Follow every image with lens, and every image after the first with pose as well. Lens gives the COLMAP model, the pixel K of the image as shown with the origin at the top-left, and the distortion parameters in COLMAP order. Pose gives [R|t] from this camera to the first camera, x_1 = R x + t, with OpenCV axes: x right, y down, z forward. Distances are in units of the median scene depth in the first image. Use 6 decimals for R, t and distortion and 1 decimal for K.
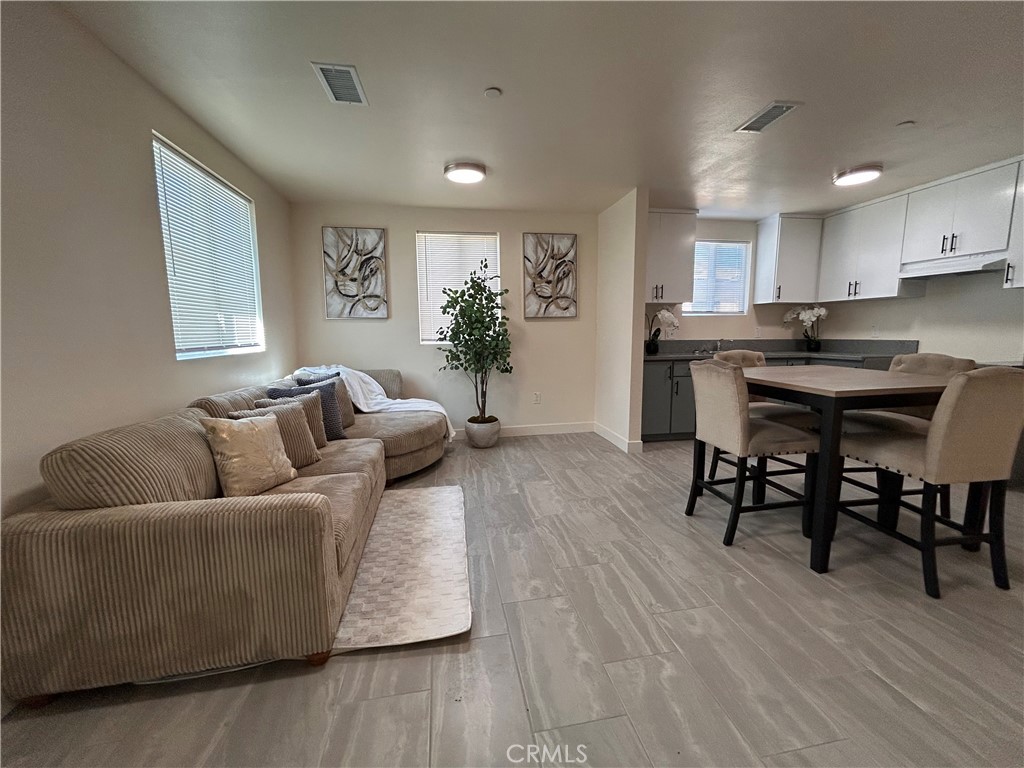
lens RADIAL K [[413.6, 0, 515.7], [0, 413.6, 382.1], [0, 0, 1]] dist [-0.002940, 0.000022]
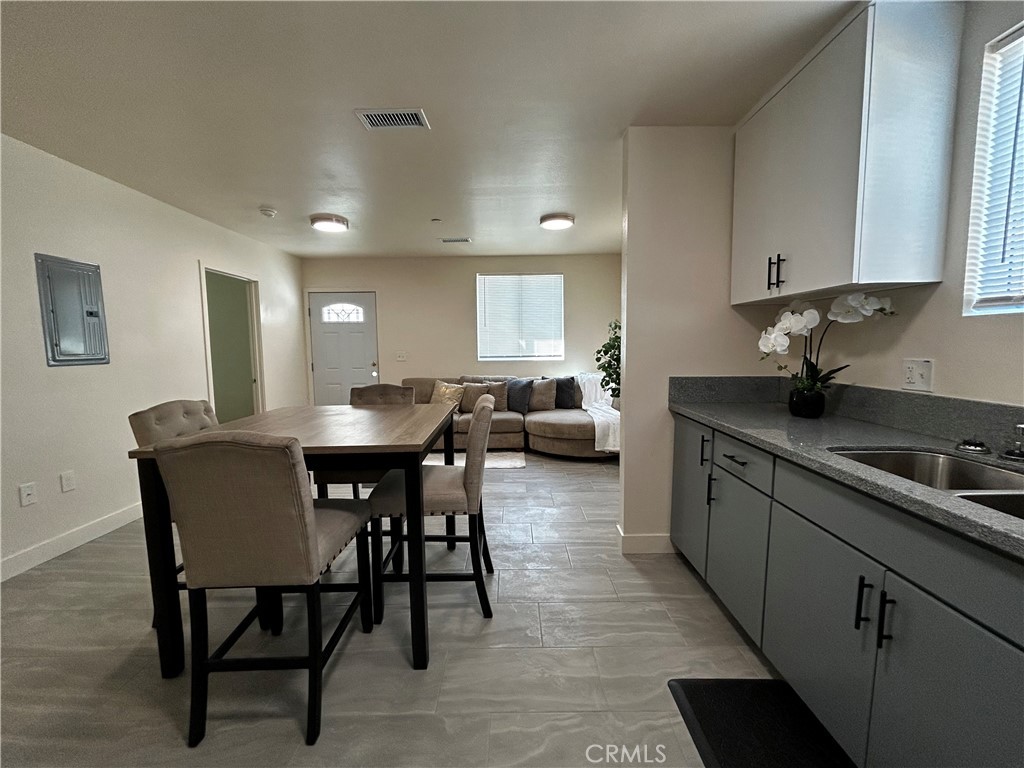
lens RADIAL K [[413.6, 0, 511.5], [0, 413.6, 385.5], [0, 0, 1]] dist [-0.002940, 0.000022]
pose [[-0.173012, 0.111038, -0.978641, 0.886458], [-0.110751, 0.985130, 0.131354, -0.138878], [0.978673, 0.131111, -0.158141, 0.867861]]
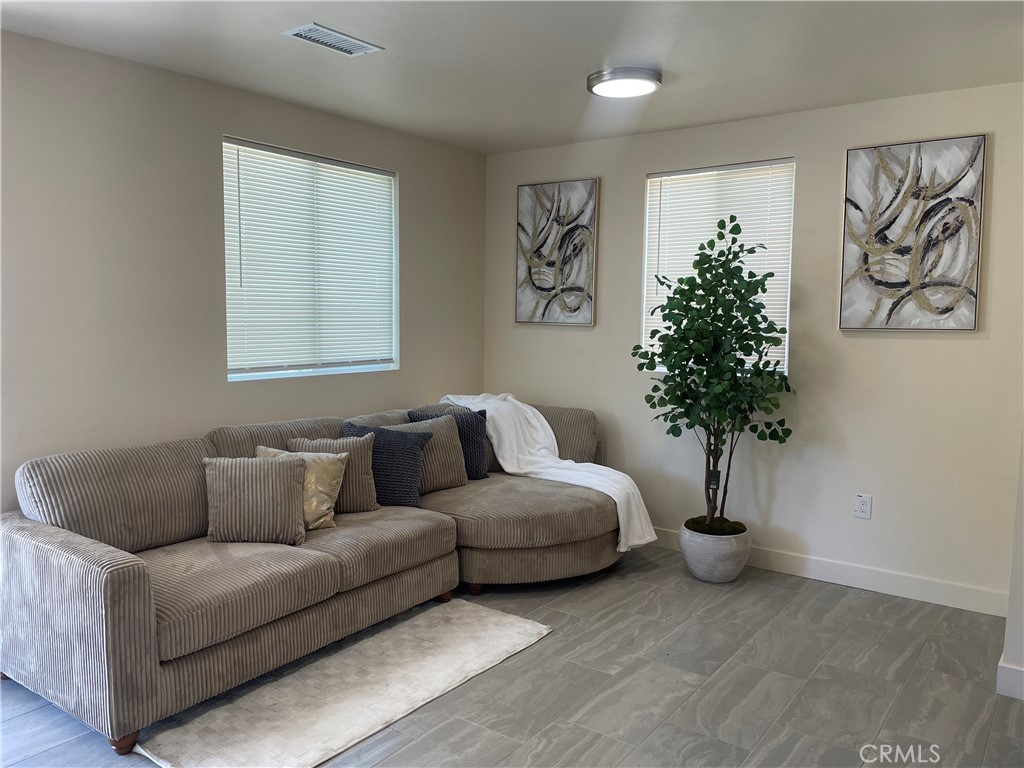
lens RADIAL K [[756.5, 0, 515.8], [0, 756.5, 384.1], [0, 0, 1]] dist [0.010211, -0.006261]
pose [[0.688216, 0.084152, -0.720609, 0.427975], [-0.106959, 0.994166, 0.013946, -0.072716], [0.717578, 0.067478, 0.693201, 0.161167]]
